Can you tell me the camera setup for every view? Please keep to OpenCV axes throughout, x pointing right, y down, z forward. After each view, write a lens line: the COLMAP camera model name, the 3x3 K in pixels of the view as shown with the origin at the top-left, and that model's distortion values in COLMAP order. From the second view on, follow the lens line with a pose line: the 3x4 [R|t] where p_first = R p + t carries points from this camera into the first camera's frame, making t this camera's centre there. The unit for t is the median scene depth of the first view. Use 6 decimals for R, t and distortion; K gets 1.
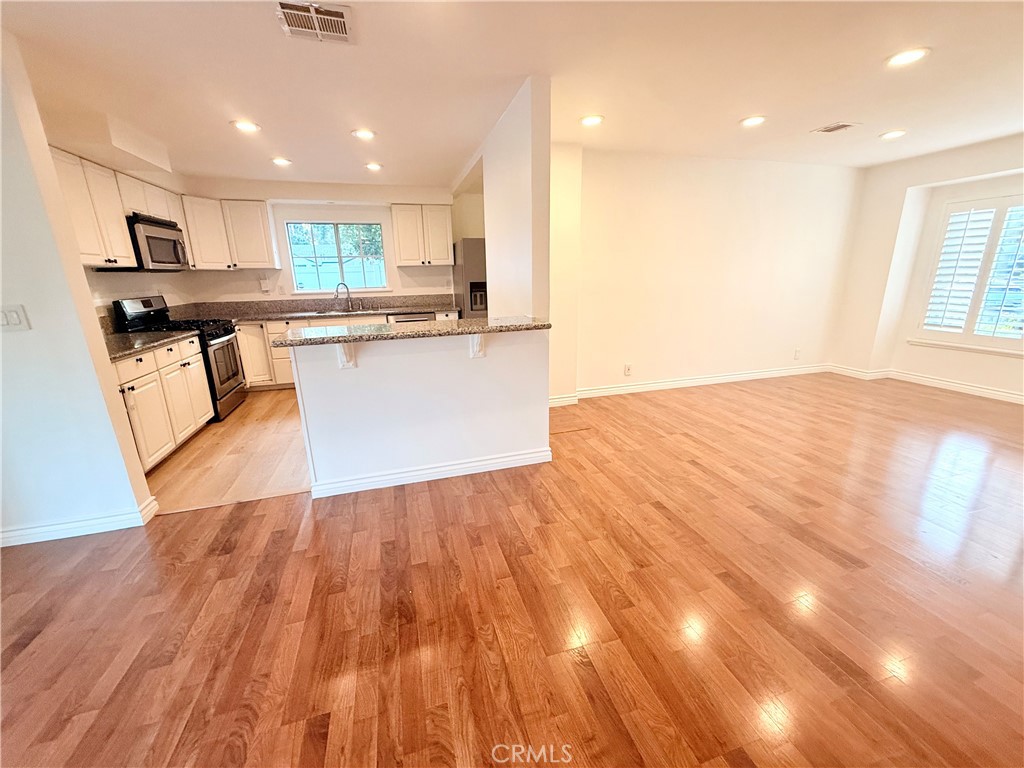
lens RADIAL K [[406.3, 0, 511.3], [0, 406.3, 384.2], [0, 0, 1]] dist [-0.000007, -0.000335]
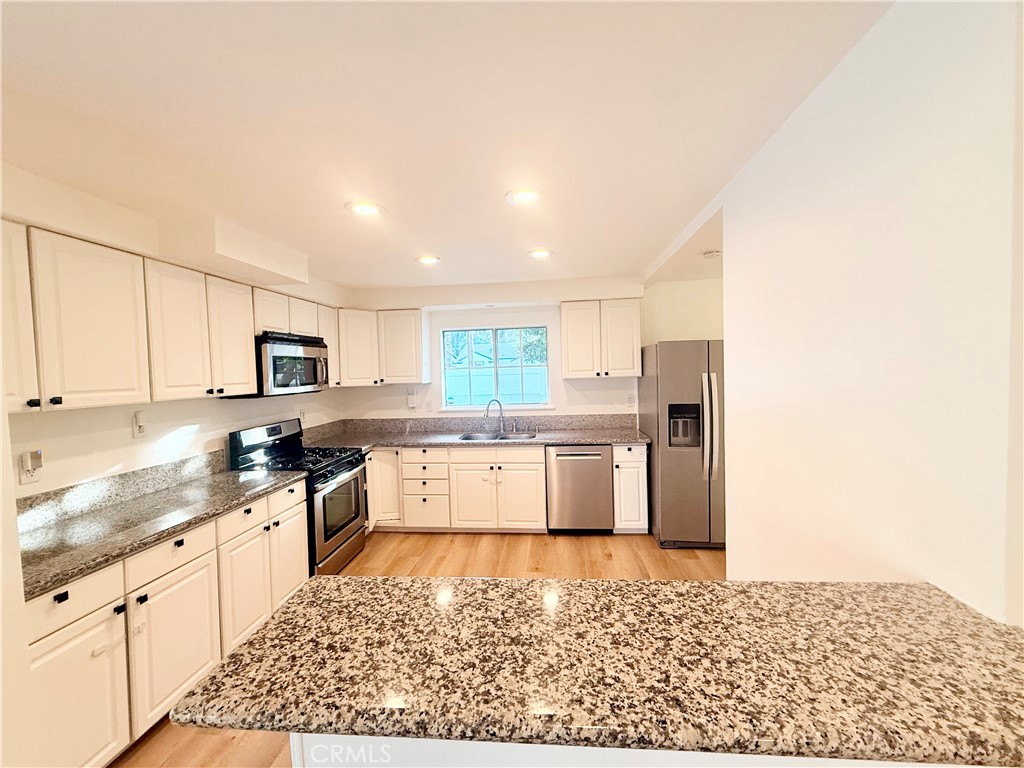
lens RADIAL K [[406.3, 0, 511.3], [0, 406.3, 384.2], [0, 0, 1]] dist [-0.000007, -0.000335]
pose [[0.924456, 0.004915, -0.381258, -0.101175], [-0.088273, 0.975510, -0.201463, -0.147224], [0.370931, 0.219898, 0.902250, 0.350607]]
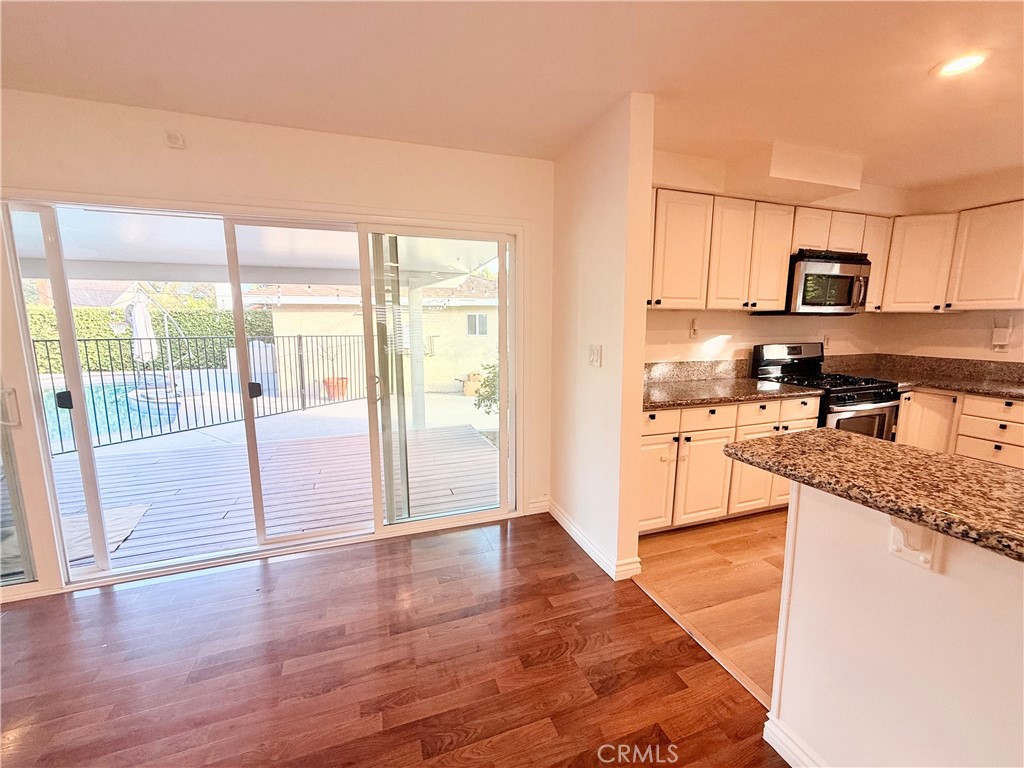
lens RADIAL K [[406.3, 0, 511.3], [0, 406.3, 384.2], [0, 0, 1]] dist [-0.000007, -0.000335]
pose [[0.047845, 0.168714, -0.984503, -0.036830], [-0.263349, 0.952889, 0.150498, -0.087779], [0.963513, 0.252067, 0.090022, 0.305134]]
